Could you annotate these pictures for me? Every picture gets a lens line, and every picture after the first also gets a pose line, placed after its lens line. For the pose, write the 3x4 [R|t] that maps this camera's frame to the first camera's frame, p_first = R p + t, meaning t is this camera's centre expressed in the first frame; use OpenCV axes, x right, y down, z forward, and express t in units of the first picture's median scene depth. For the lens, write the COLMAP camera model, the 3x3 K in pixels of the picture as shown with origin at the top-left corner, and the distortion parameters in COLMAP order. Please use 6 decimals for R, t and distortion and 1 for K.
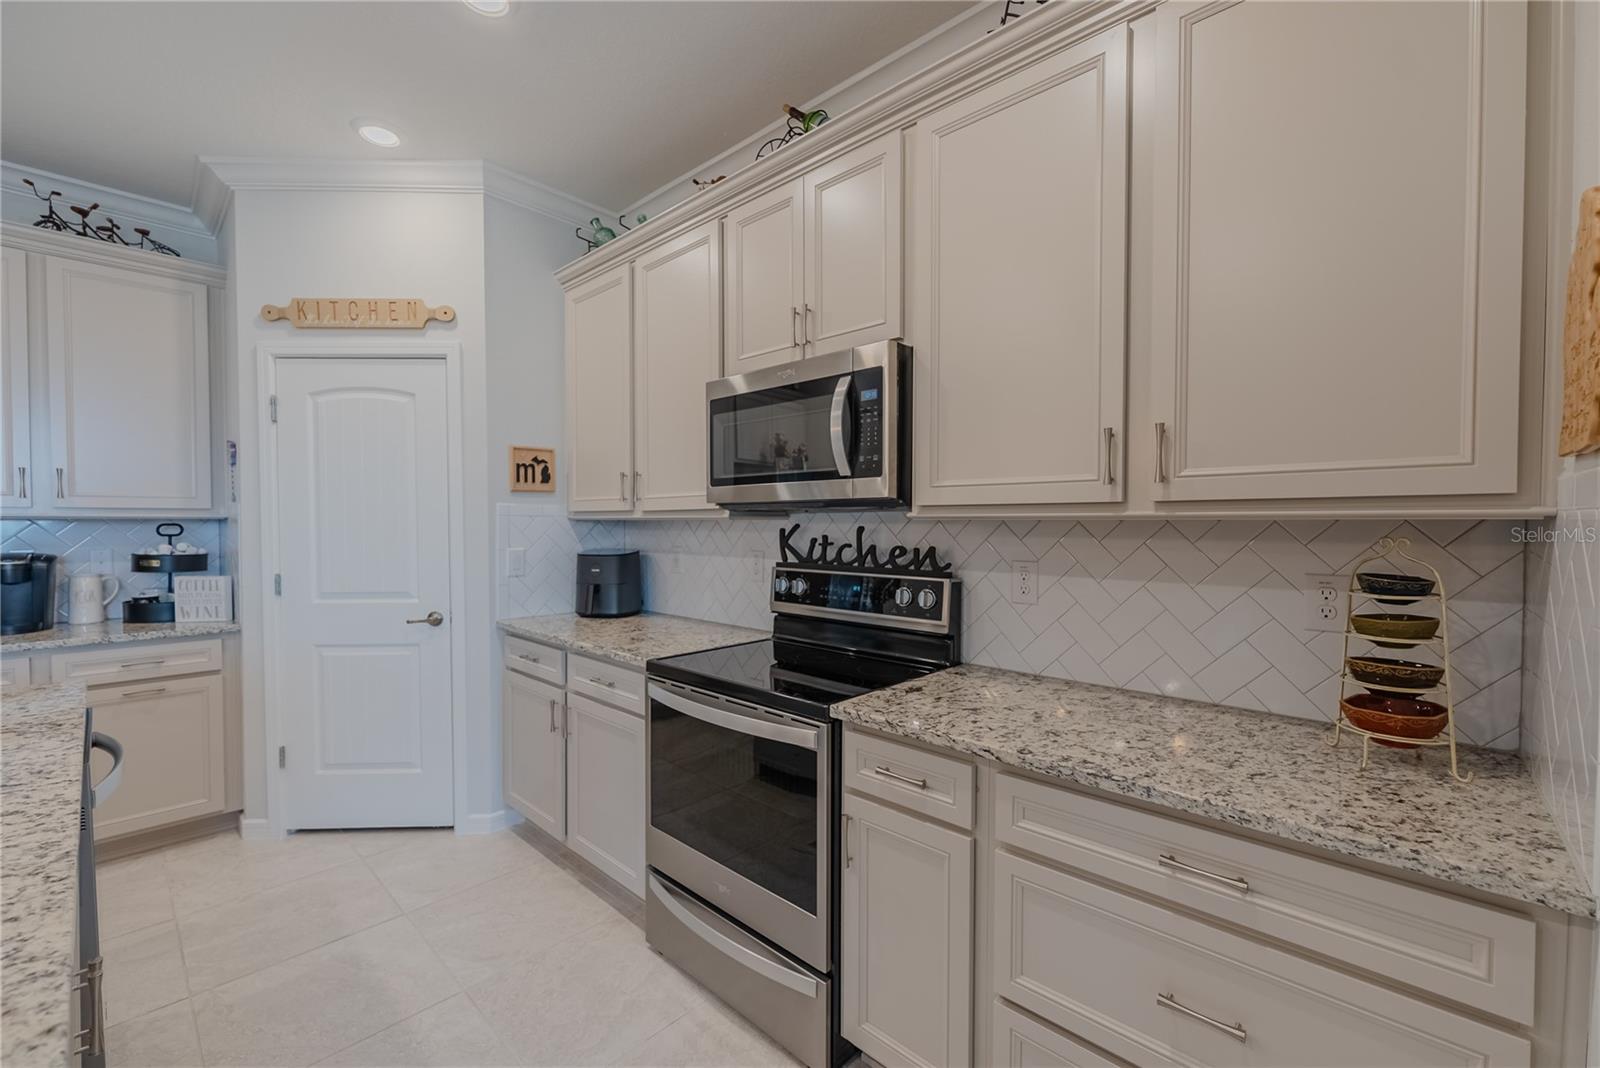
lens RADIAL K [[648.6, 0, 801.6], [0, 648.6, 537.5], [0, 0, 1]] dist [0.011038, -0.000787]
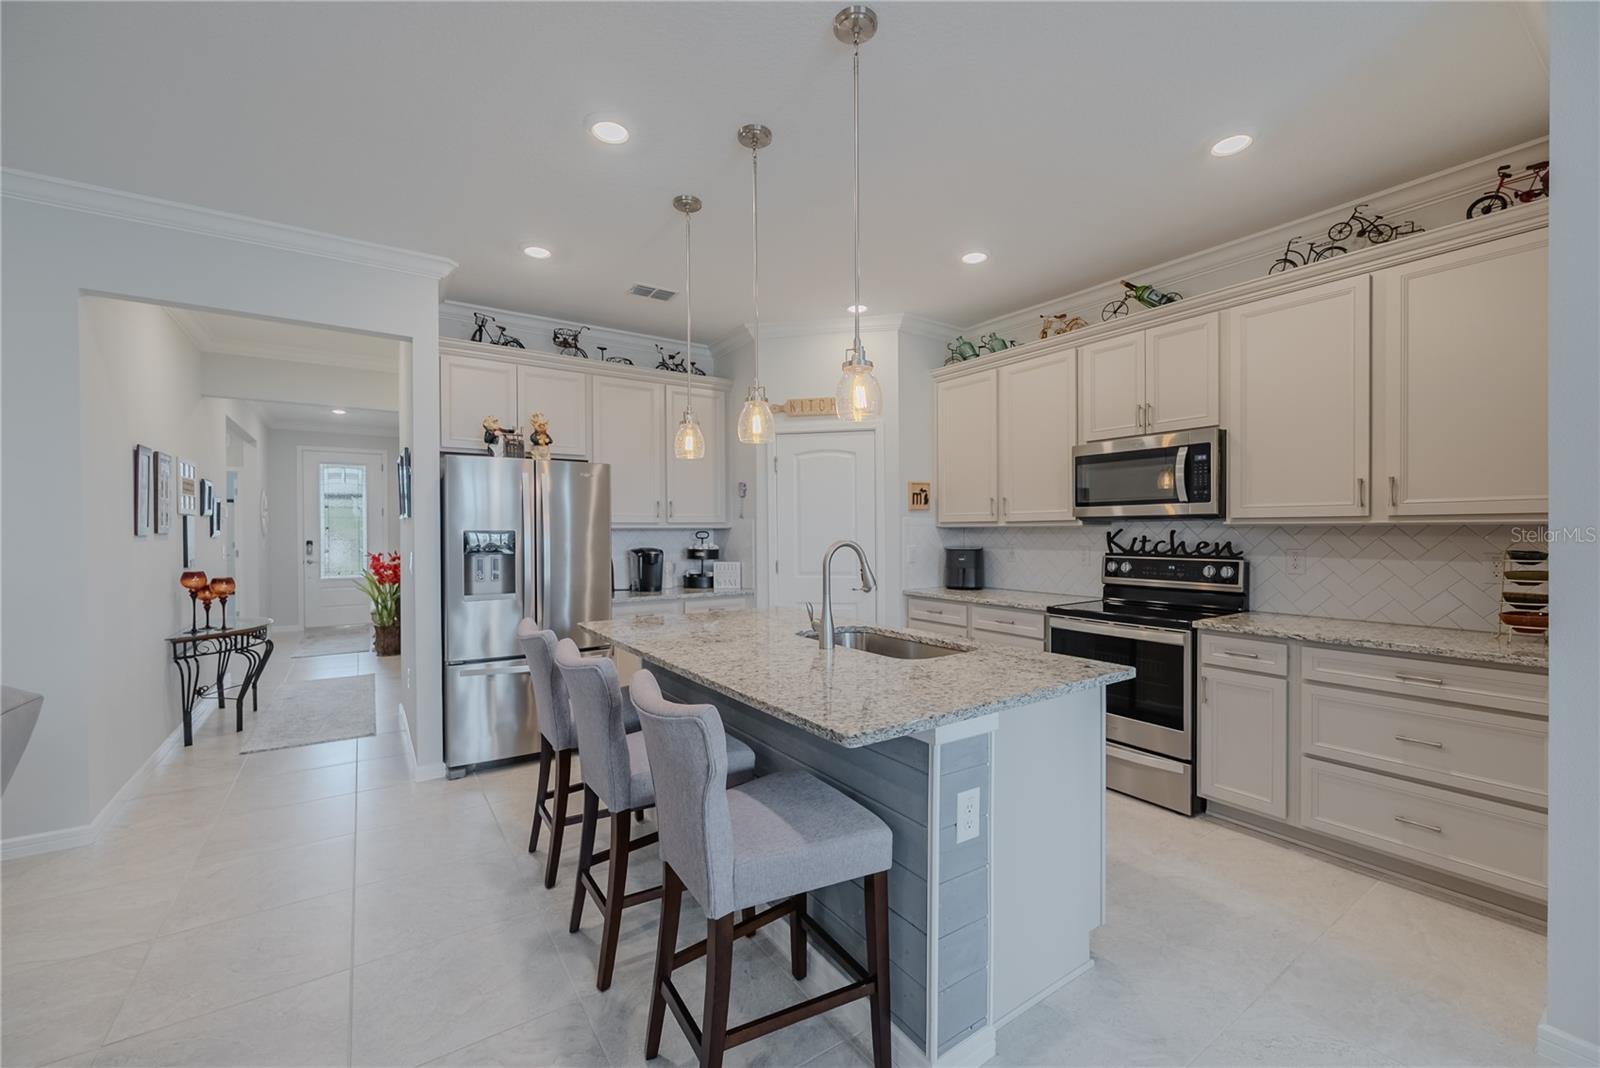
lens RADIAL K [[636.1, 0, 804.8], [0, 636.1, 537.8], [0, 0, 1]] dist [0.002737, 0.000064]
pose [[0.977210, -0.003151, -0.212251, -0.498742], [0.000846, 0.999940, -0.010950, 0.020388], [0.212273, 0.010521, 0.977154, -0.811271]]
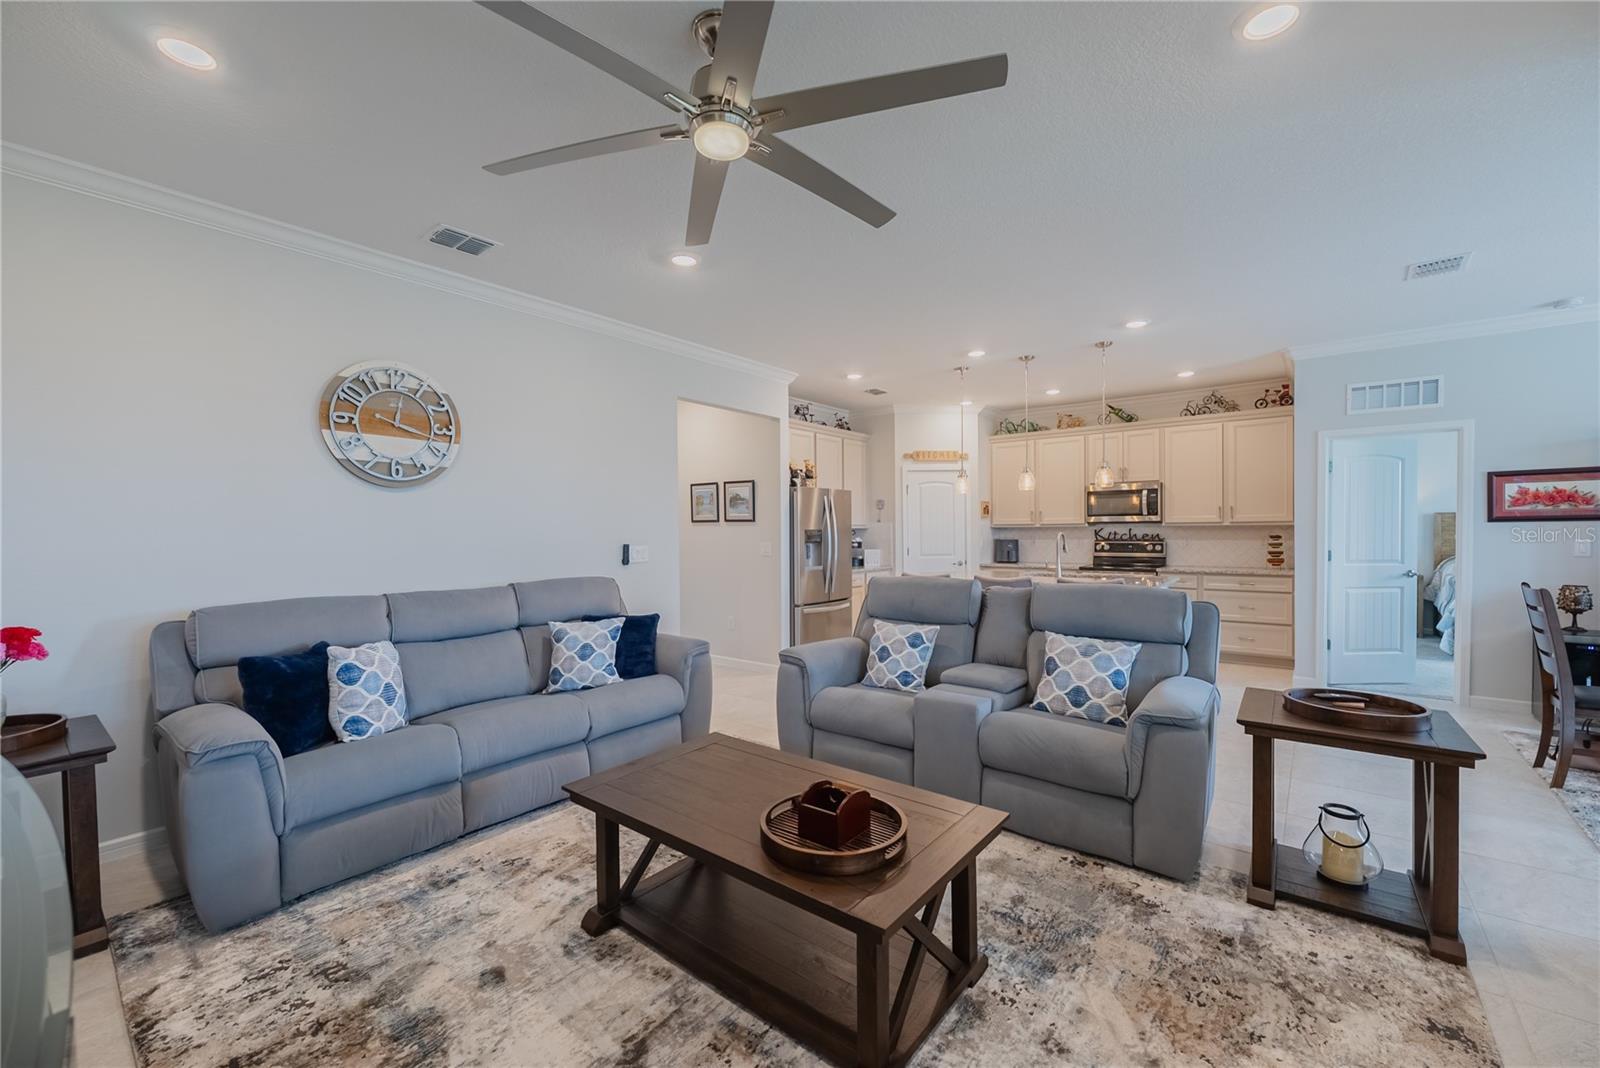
lens RADIAL K [[617.6, 0, 807.7], [0, 617.6, 538.4], [0, 0, 1]] dist [-0.000885, -0.000165]
pose [[0.996530, -0.010637, 0.082549, -1.921918], [0.011506, 0.999883, -0.010055, 0.049668], [-0.082432, 0.010970, 0.996536, -2.147923]]
